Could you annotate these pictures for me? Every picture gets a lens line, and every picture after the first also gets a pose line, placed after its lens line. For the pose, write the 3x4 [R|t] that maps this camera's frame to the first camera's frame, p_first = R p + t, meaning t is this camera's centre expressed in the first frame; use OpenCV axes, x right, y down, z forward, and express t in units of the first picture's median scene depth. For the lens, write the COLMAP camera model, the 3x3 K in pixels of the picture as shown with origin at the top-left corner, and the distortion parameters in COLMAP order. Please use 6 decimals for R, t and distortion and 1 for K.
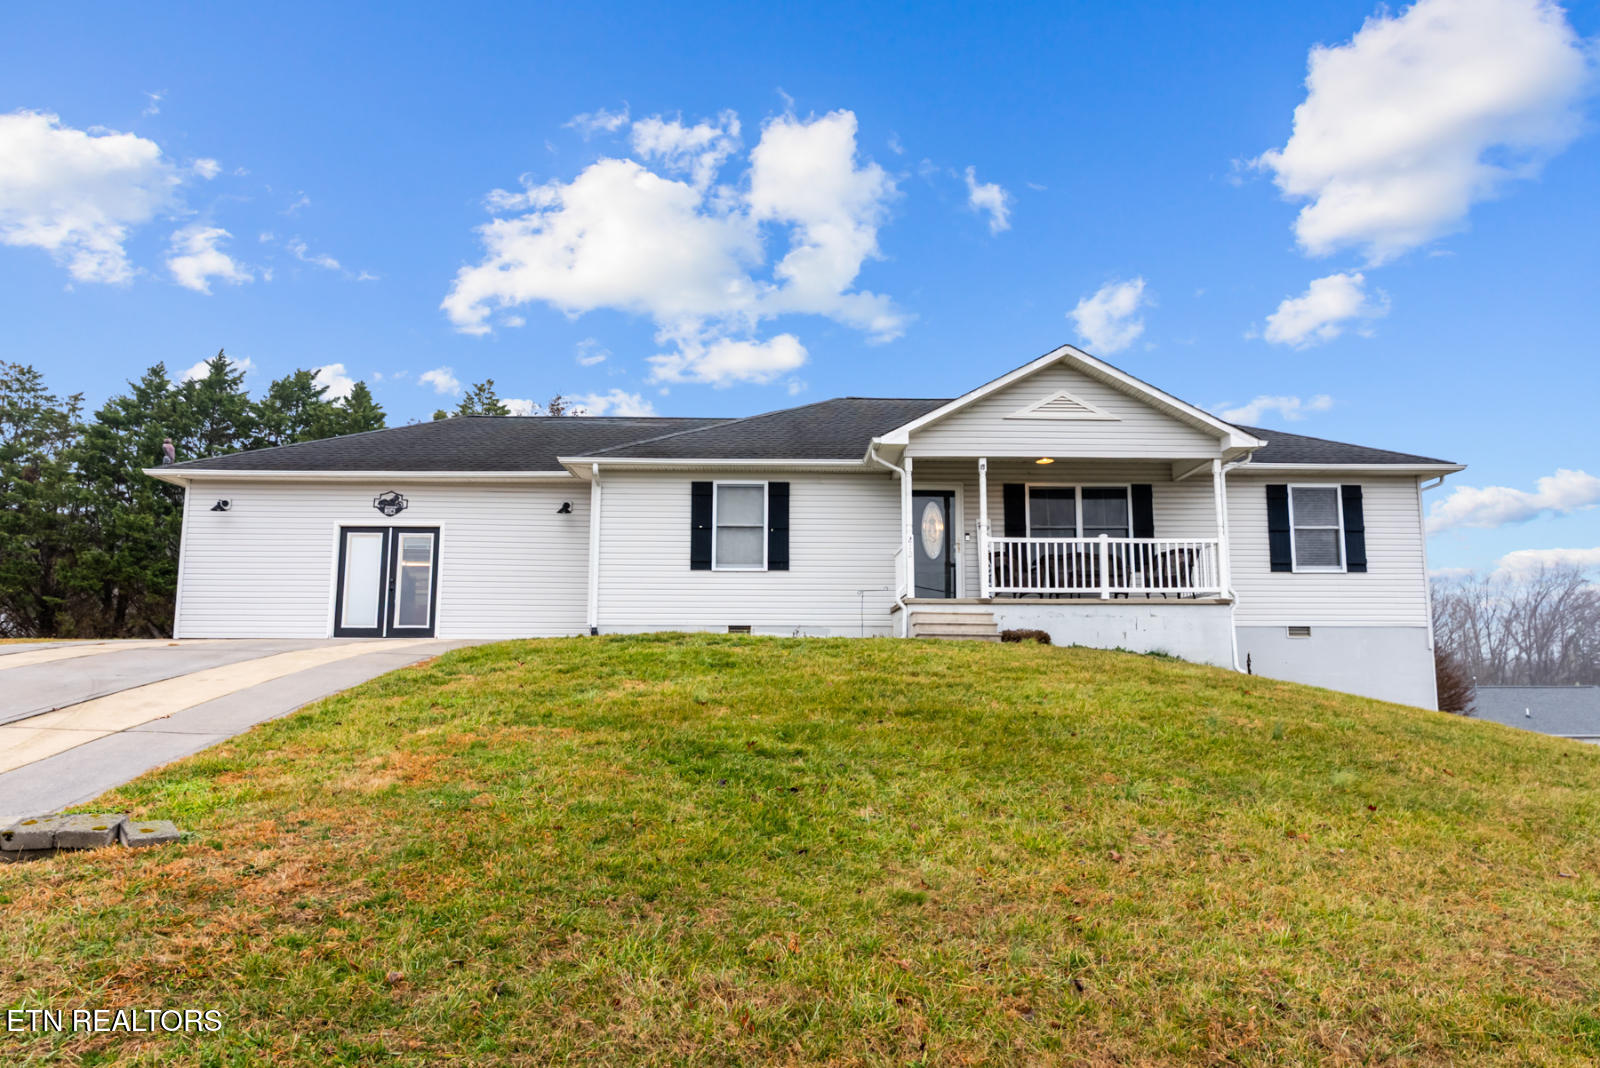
lens RADIAL K [[1090.2, 0, 799.7], [0, 1090.2, 620.6], [0, 0, 1]] dist [0.000283, -0.000009]
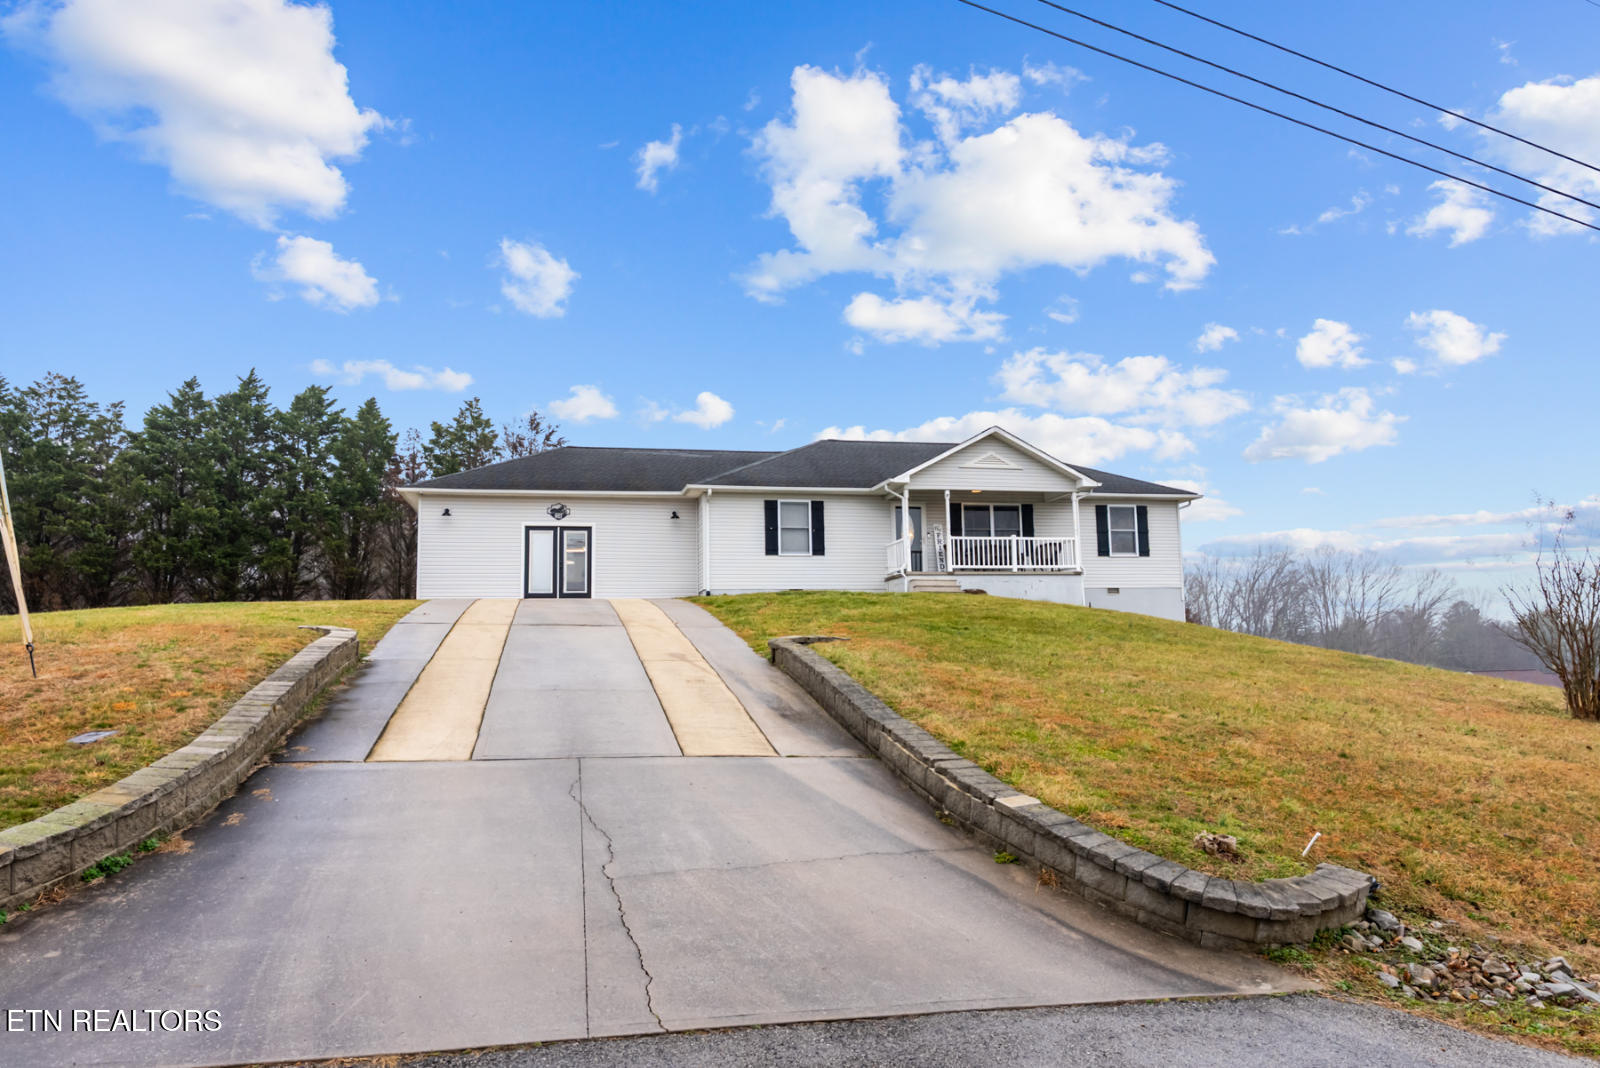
lens RADIAL K [[1090.2, 0, 799.7], [0, 1090.2, 620.6], [0, 0, 1]] dist [0.000283, -0.000009]
pose [[0.980566, -0.011834, 0.195833, -0.356111], [0.008430, 0.999799, 0.018209, 0.020820], [-0.196009, -0.016204, 0.980468, -0.573285]]
